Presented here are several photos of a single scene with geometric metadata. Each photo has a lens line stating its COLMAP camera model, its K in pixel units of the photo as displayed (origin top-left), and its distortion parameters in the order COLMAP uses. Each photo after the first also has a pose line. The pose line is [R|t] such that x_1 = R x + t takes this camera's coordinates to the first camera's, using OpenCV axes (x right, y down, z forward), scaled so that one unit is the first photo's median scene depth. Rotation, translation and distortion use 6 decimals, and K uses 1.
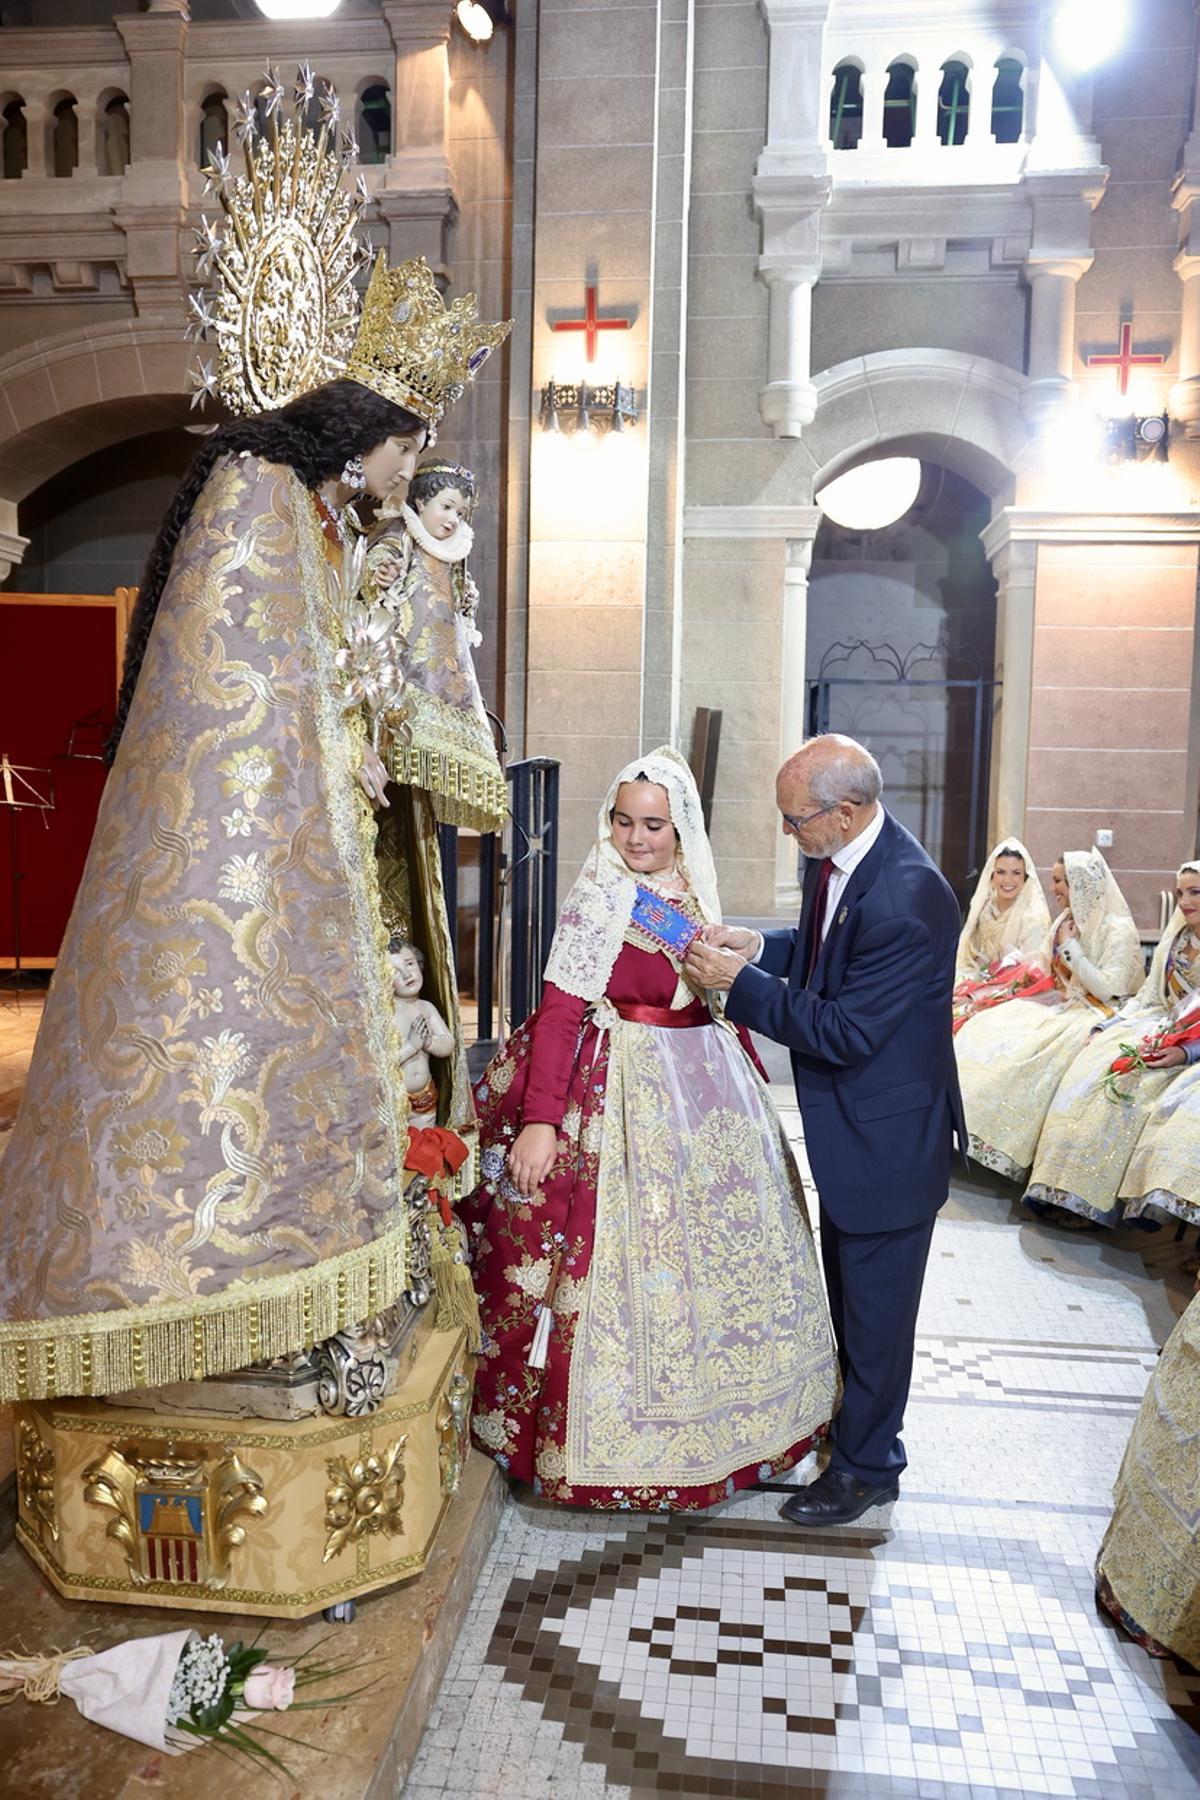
lens RADIAL K [[1372.9, 0, 601.6], [0, 1372.9, 908.9], [0, 0, 1]] dist [-0.091242, 0.101118]
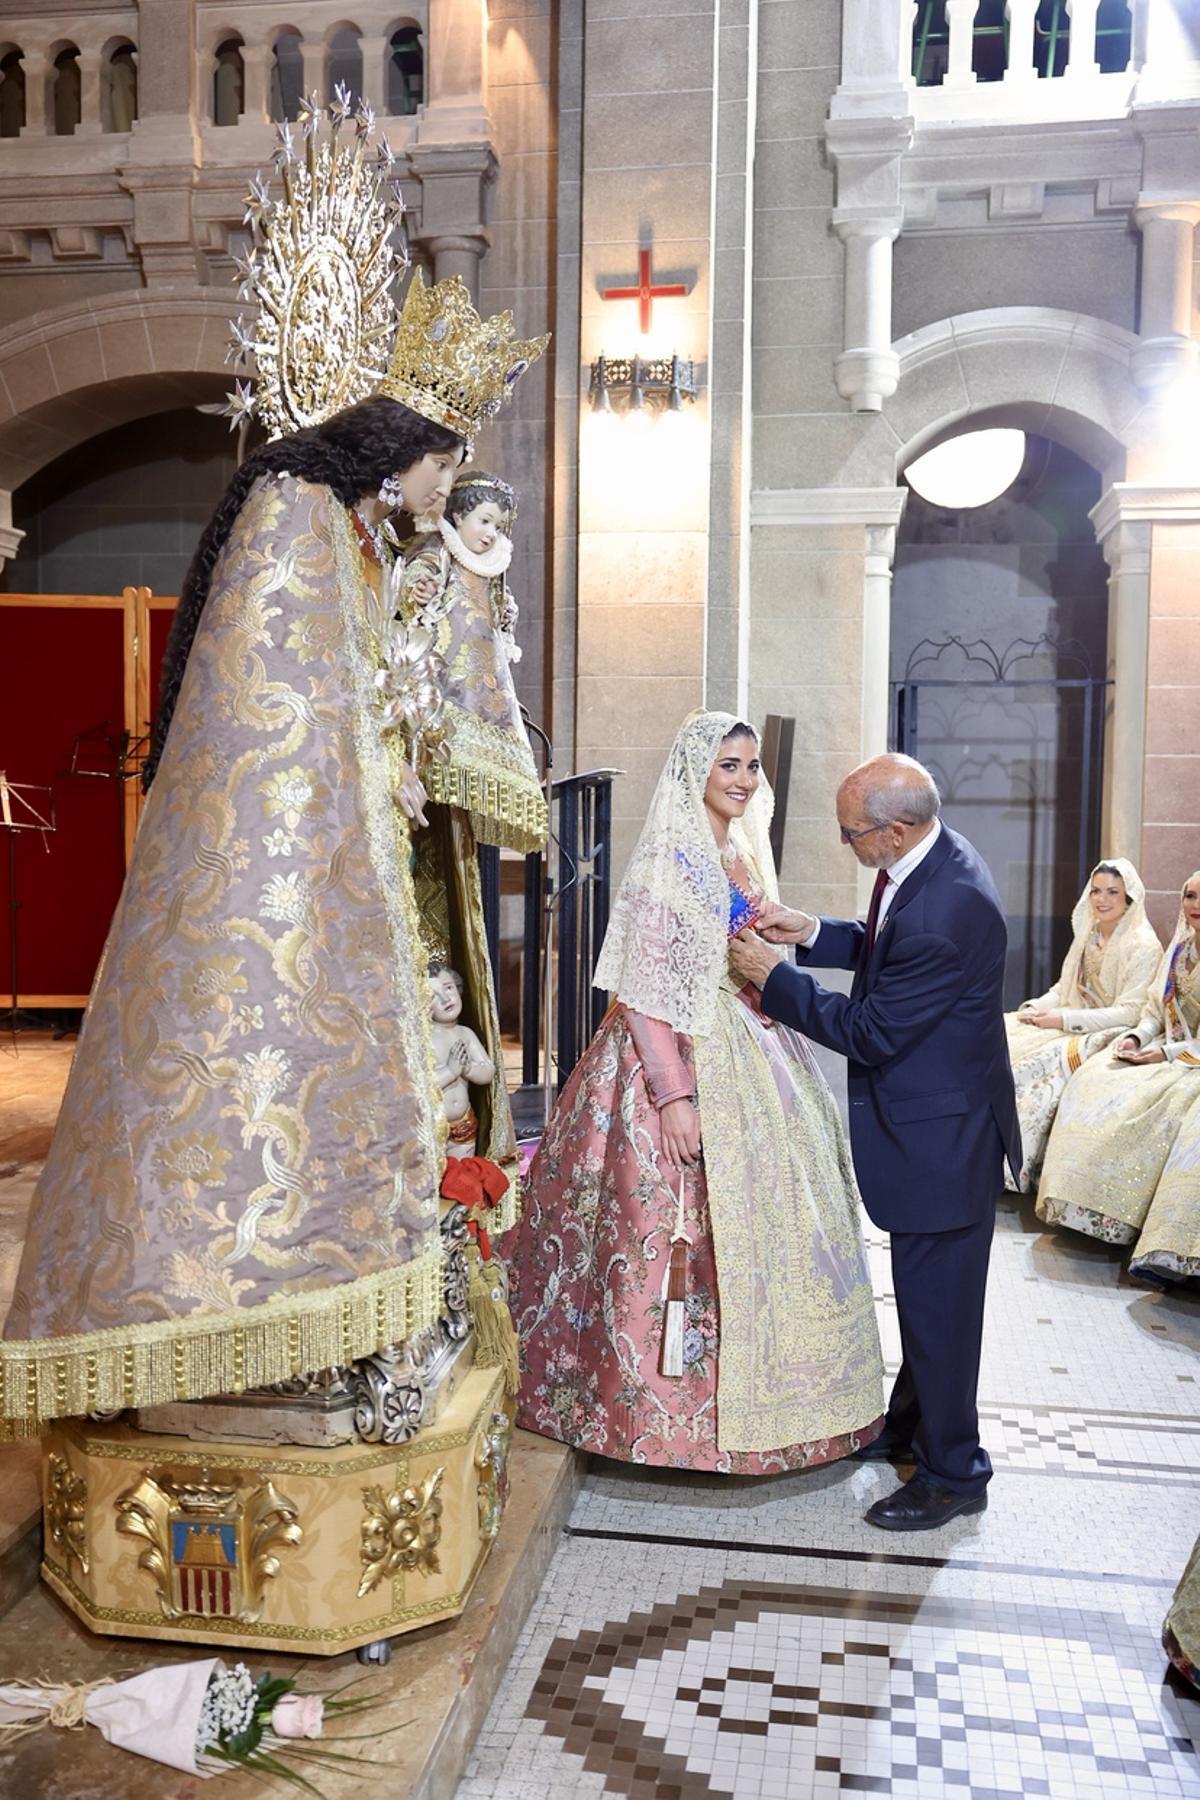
lens RADIAL K [[1614.3, 0, 596.7], [0, 1614.3, 899.1], [0, 0, 1]] dist [-0.045249, 0.094440]
pose [[0.998928, -0.003934, -0.046116, 0.021717], [0.002564, 0.999555, -0.029732, 0.013838], [0.046213, 0.029582, 0.998493, -0.166246]]
